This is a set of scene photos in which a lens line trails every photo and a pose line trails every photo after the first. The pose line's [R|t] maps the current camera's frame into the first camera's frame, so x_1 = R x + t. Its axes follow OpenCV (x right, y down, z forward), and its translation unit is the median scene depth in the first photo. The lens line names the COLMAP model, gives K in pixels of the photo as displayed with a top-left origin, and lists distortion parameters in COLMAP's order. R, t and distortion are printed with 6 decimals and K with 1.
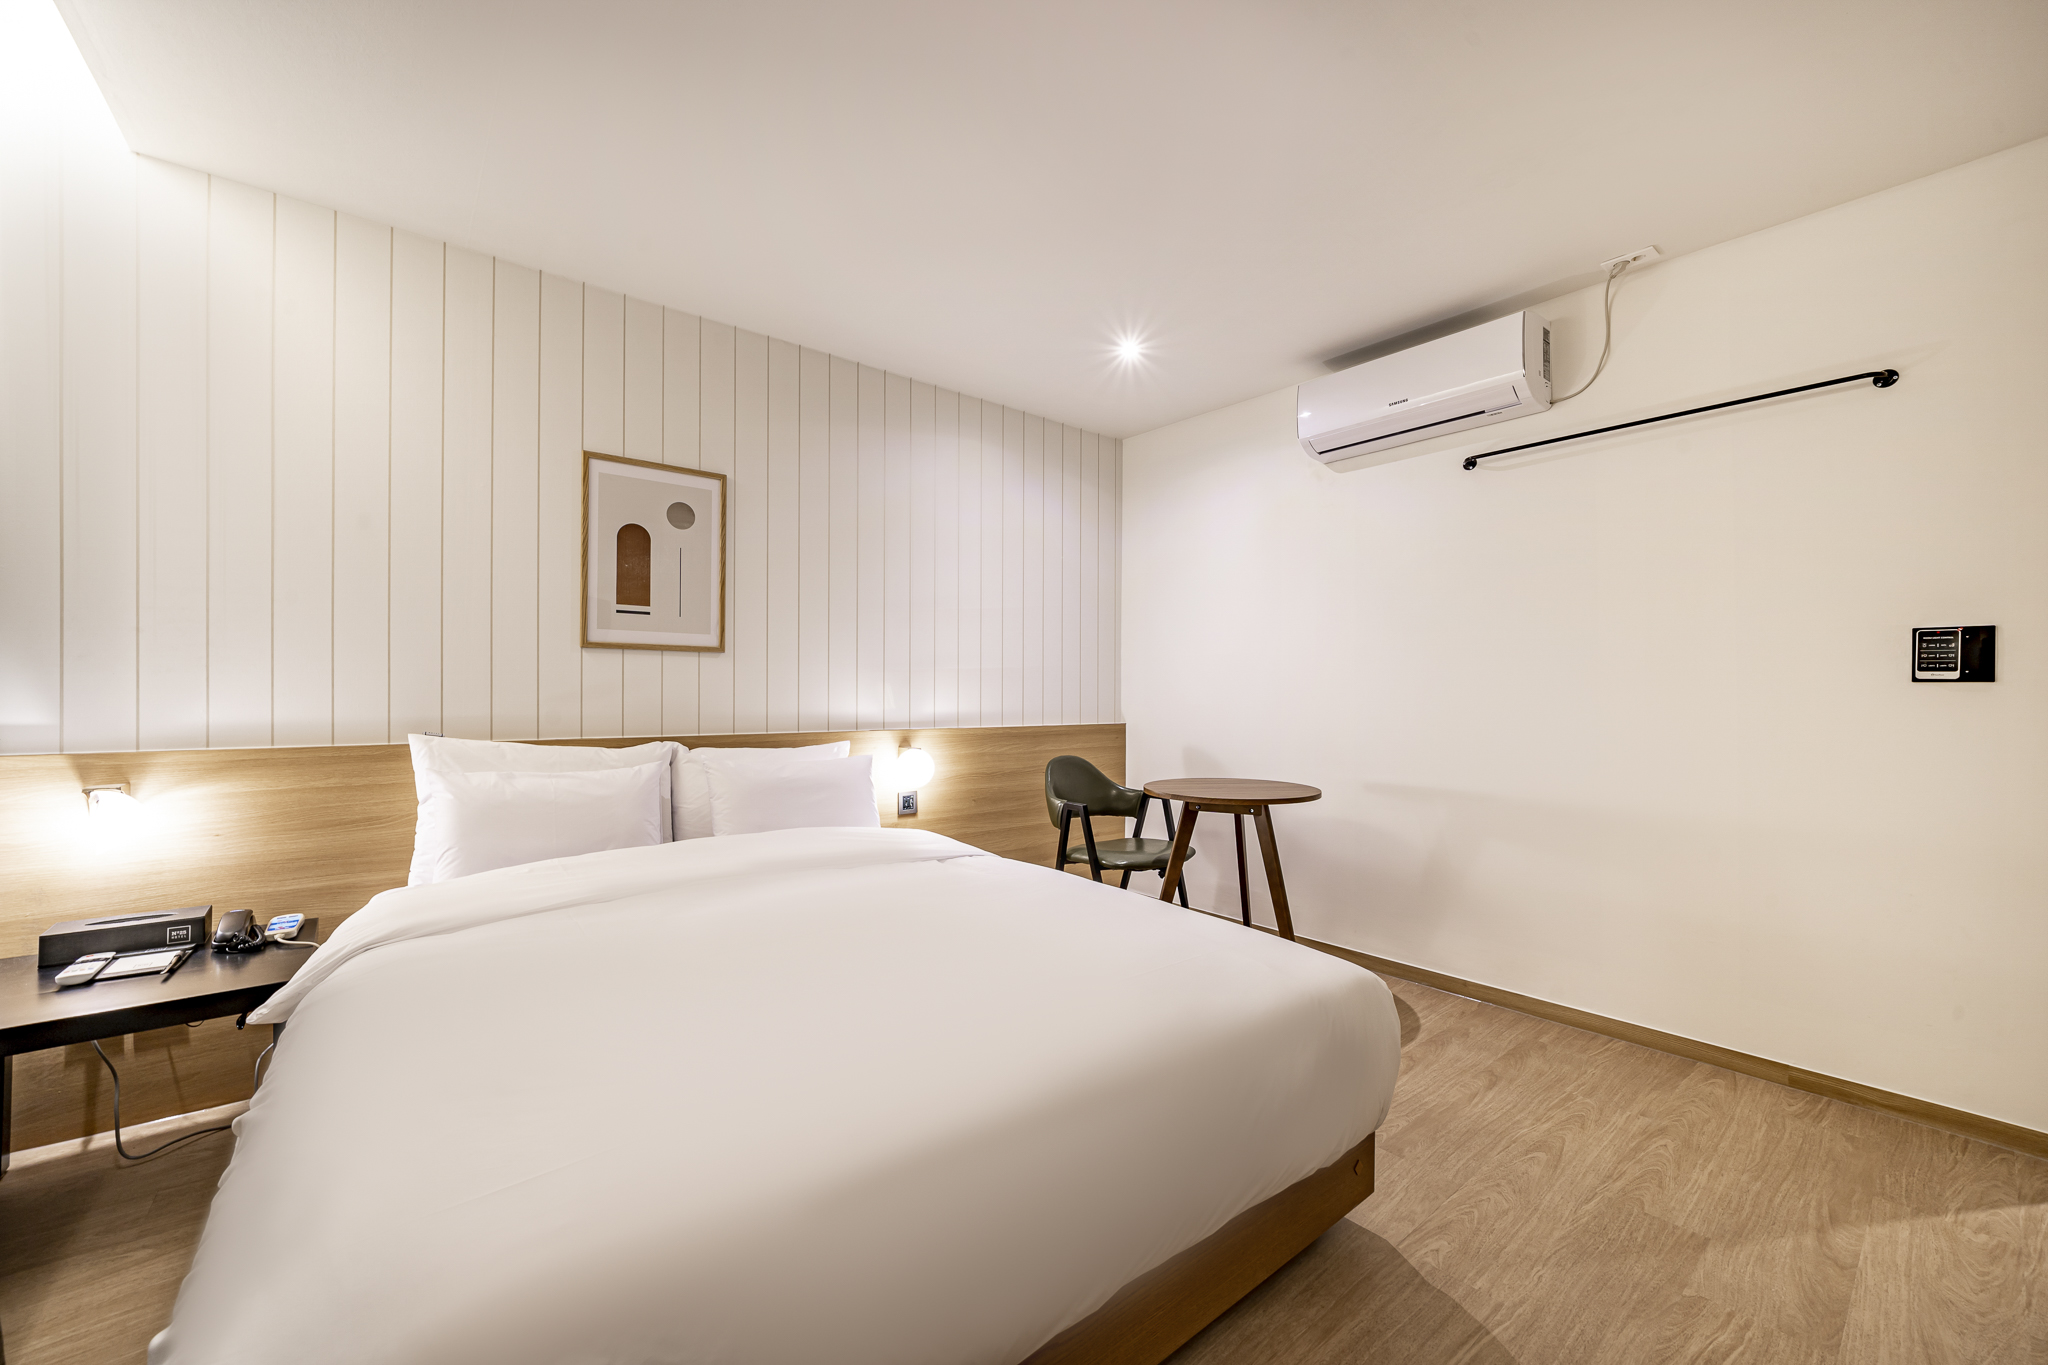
lens RADIAL K [[788.3, 0, 1024.0], [0, 788.3, 682.5], [0, 0, 1]] dist [-0.001096, 0.000007]
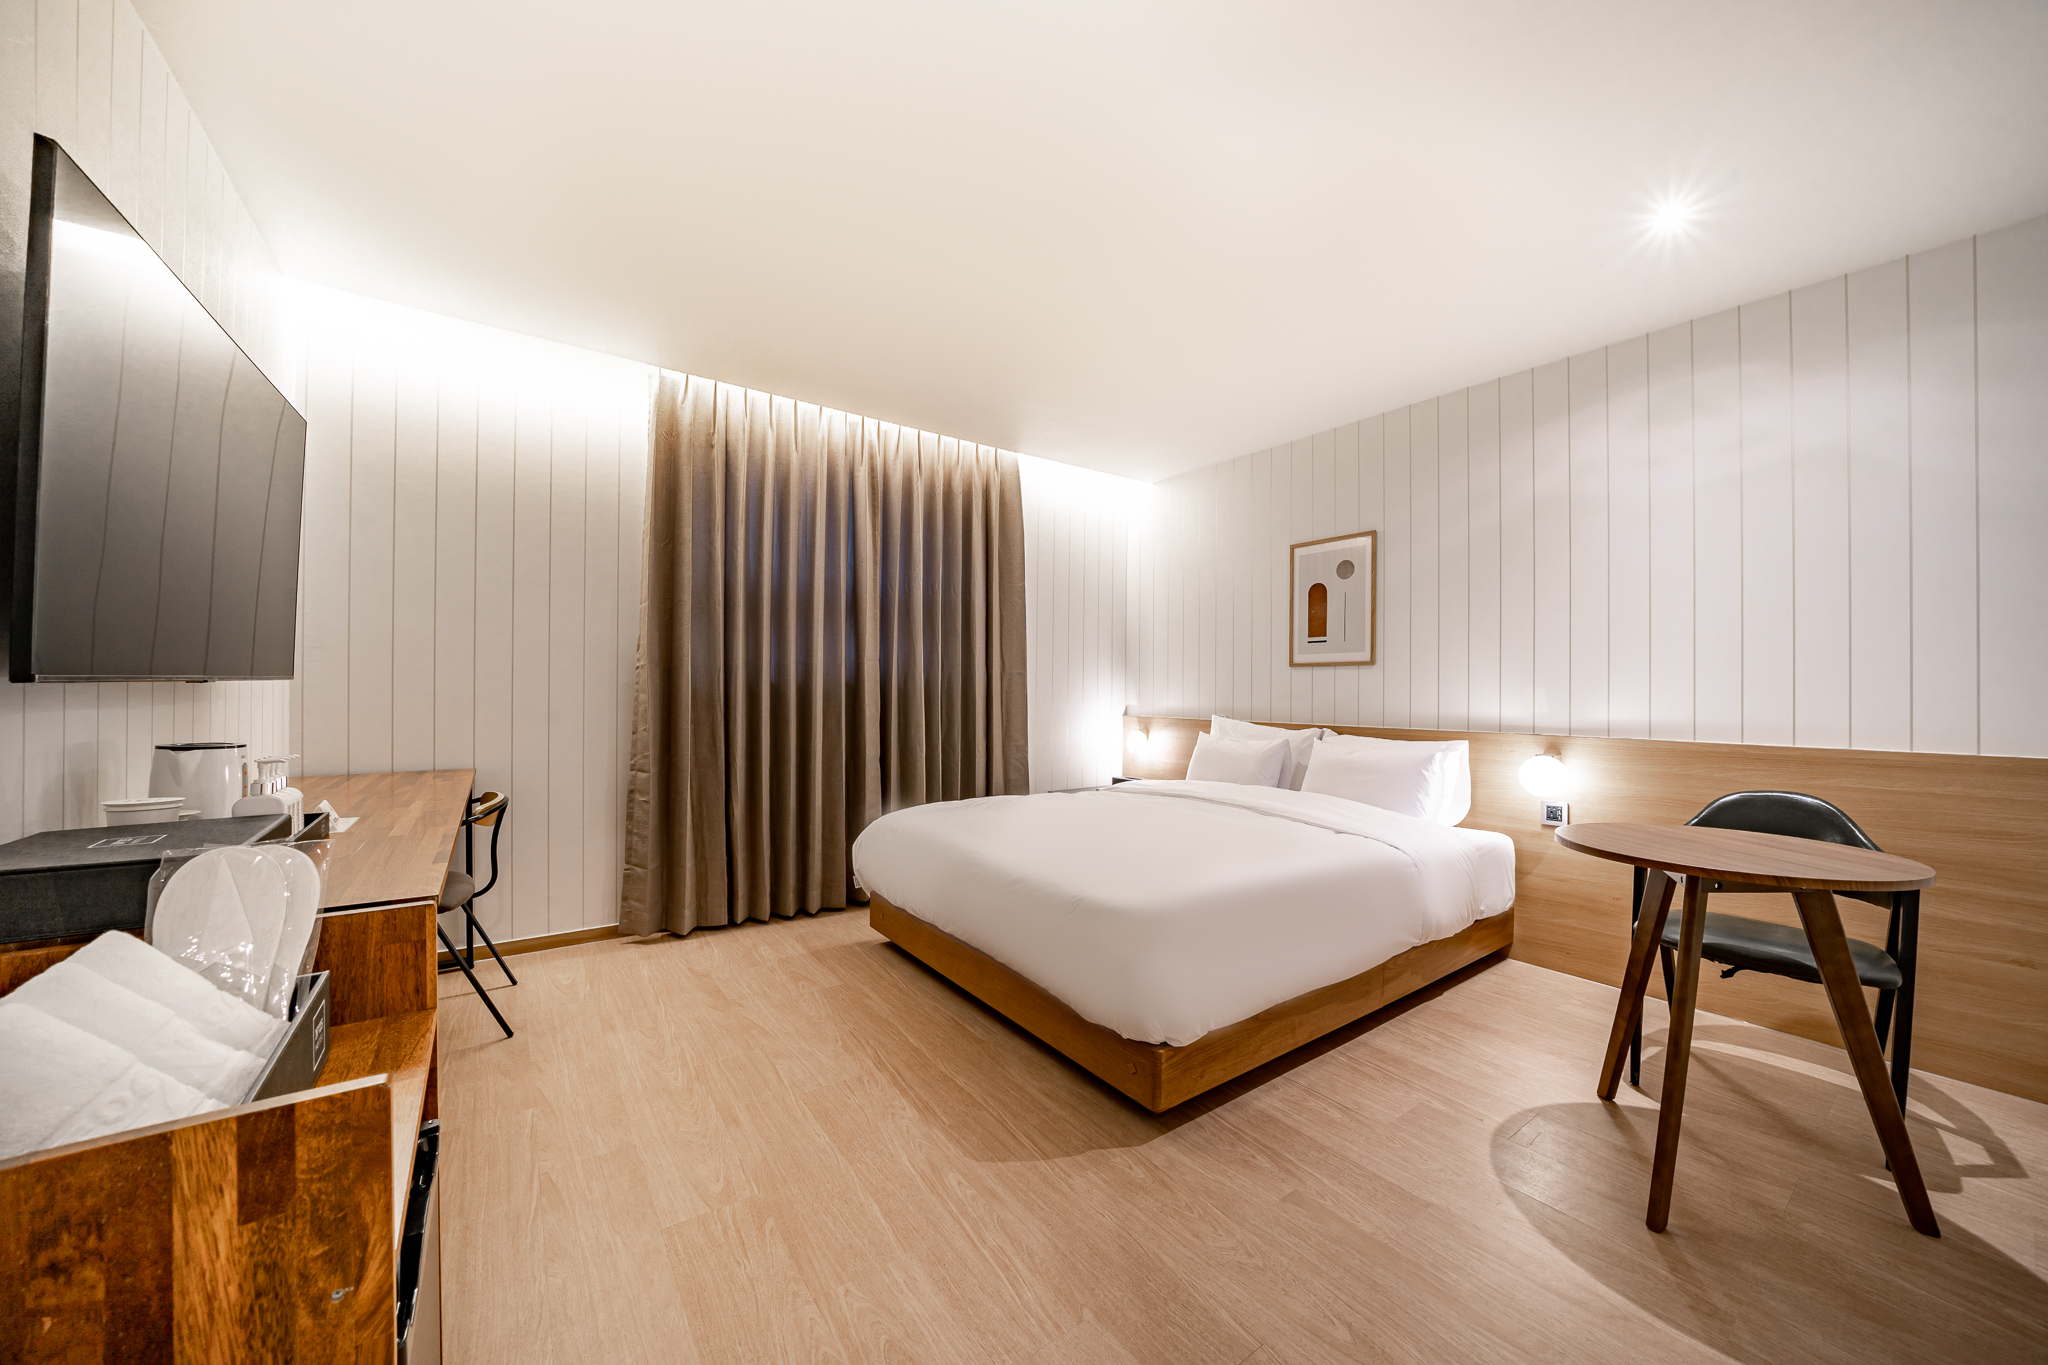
lens RADIAL K [[719.1, 0, 1024.0], [0, 719.1, 682.5], [0, 0, 1]] dist [0.000165, 0.000010]
pose [[-0.047465, -0.018975, -0.998693, 0.891419], [0.002850, 0.999813, -0.019132, 0.013594], [0.998869, -0.003755, -0.047402, 0.497637]]
